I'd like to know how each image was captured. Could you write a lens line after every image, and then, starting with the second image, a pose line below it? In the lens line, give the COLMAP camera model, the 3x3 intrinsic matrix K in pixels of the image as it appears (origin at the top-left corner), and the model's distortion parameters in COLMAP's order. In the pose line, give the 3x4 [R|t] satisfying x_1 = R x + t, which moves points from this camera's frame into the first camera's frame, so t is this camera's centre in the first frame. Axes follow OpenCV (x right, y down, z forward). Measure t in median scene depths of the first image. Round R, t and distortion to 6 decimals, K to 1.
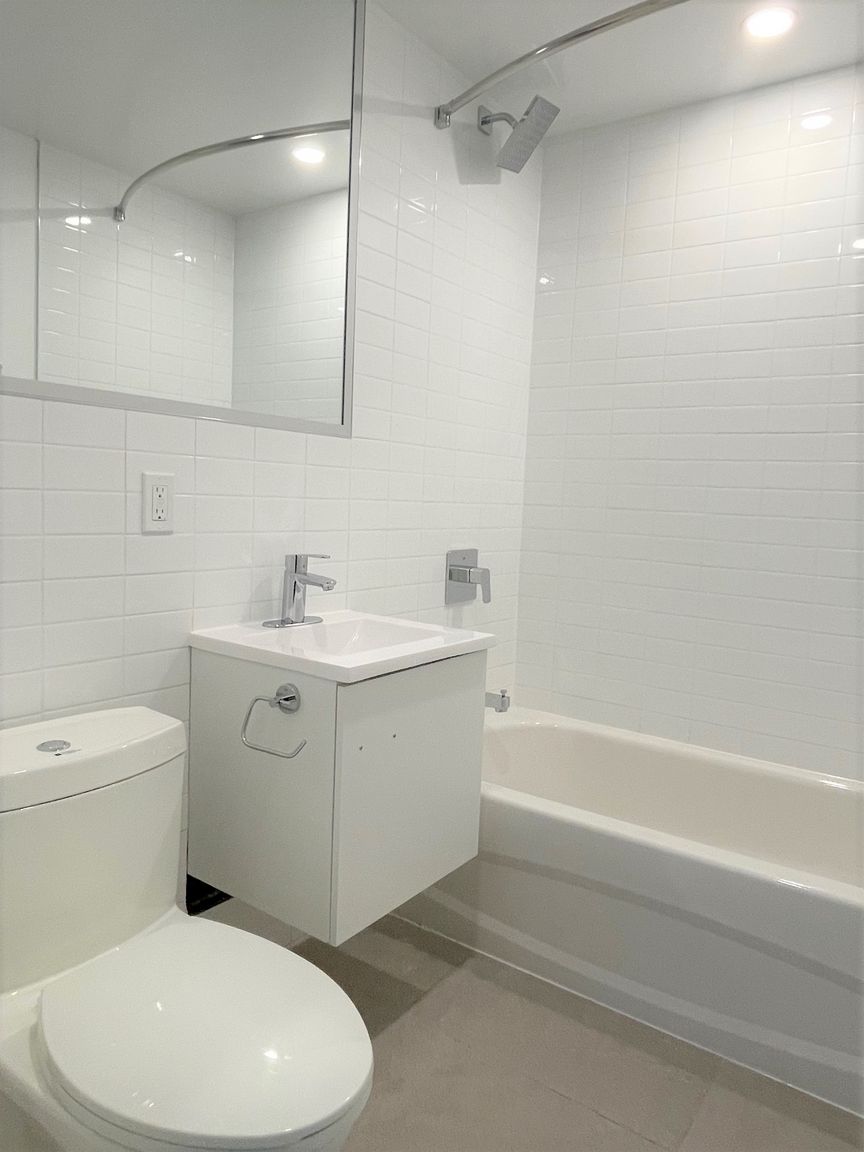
lens RADIAL K [[795.2, 0, 430.8], [0, 795.2, 574.5], [0, 0, 1]] dist [0.000230, 0.002566]
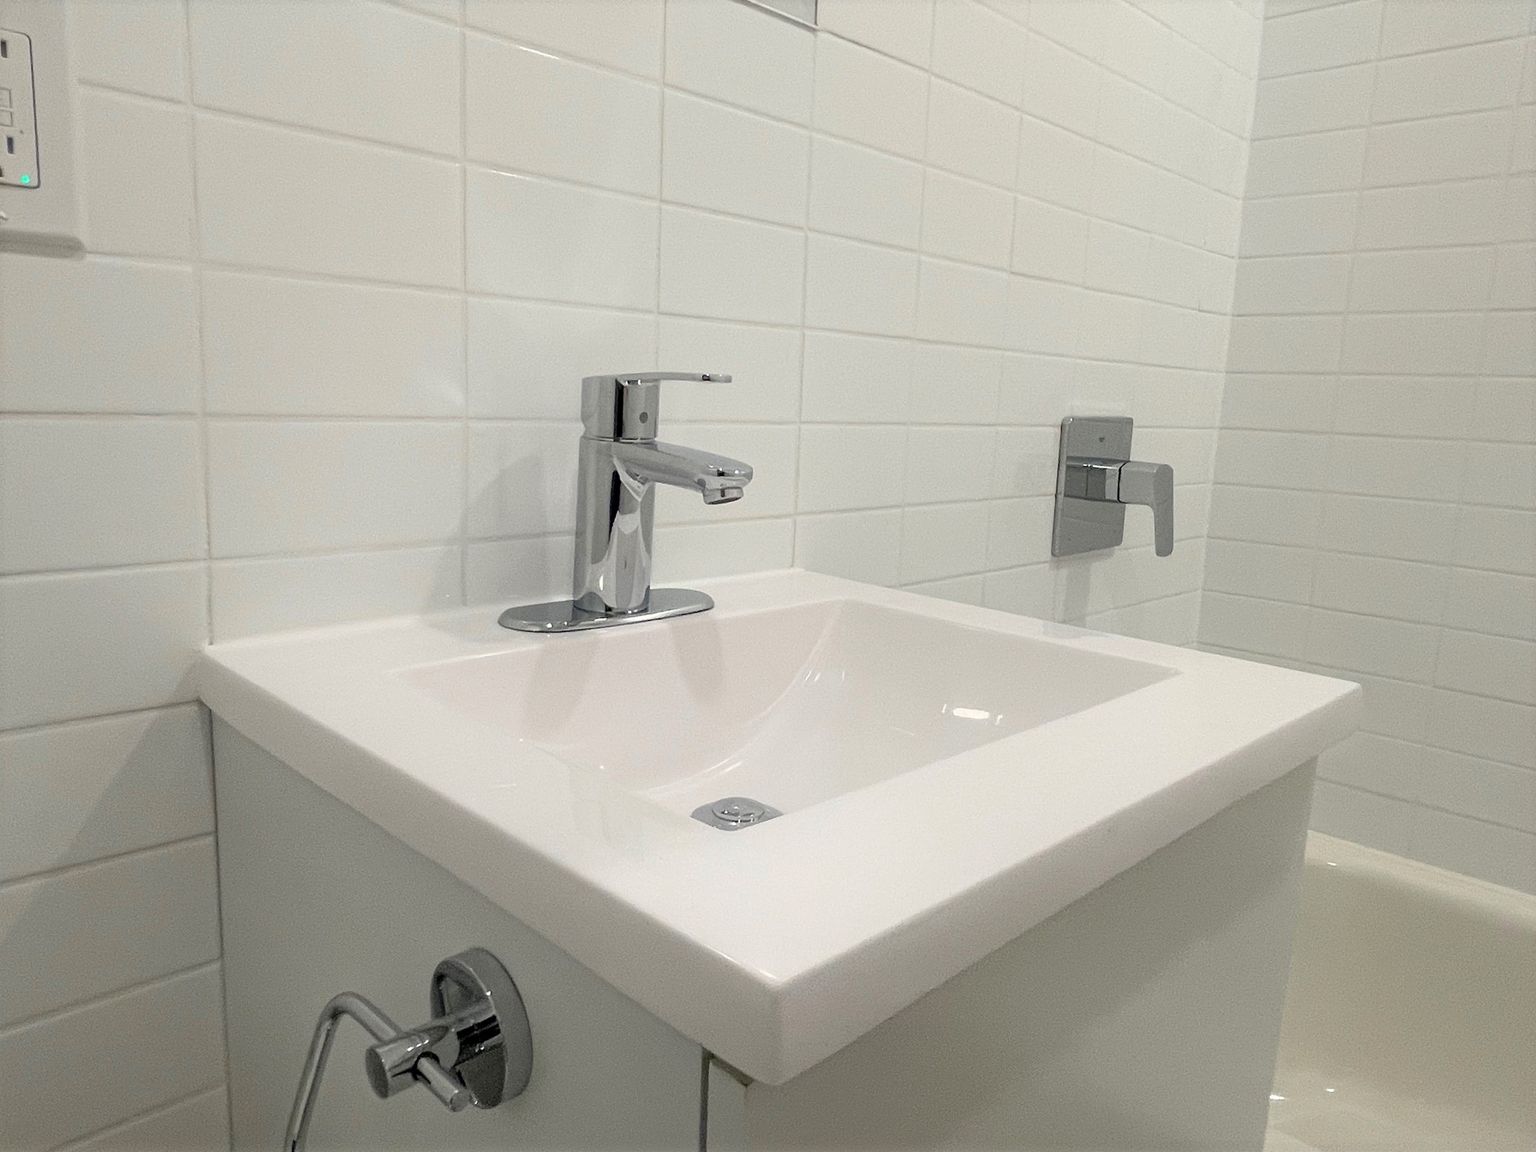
lens RADIAL K [[1060.3, 0, 766.7], [0, 1060.3, 573.8], [0, 0, 1]] dist [0.000230, 0.002566]
pose [[0.989262, 0.019730, -0.144814, -0.058906], [-0.011174, 0.998156, 0.059659, 0.022158], [0.145724, -0.057400, 0.987659, 0.620145]]
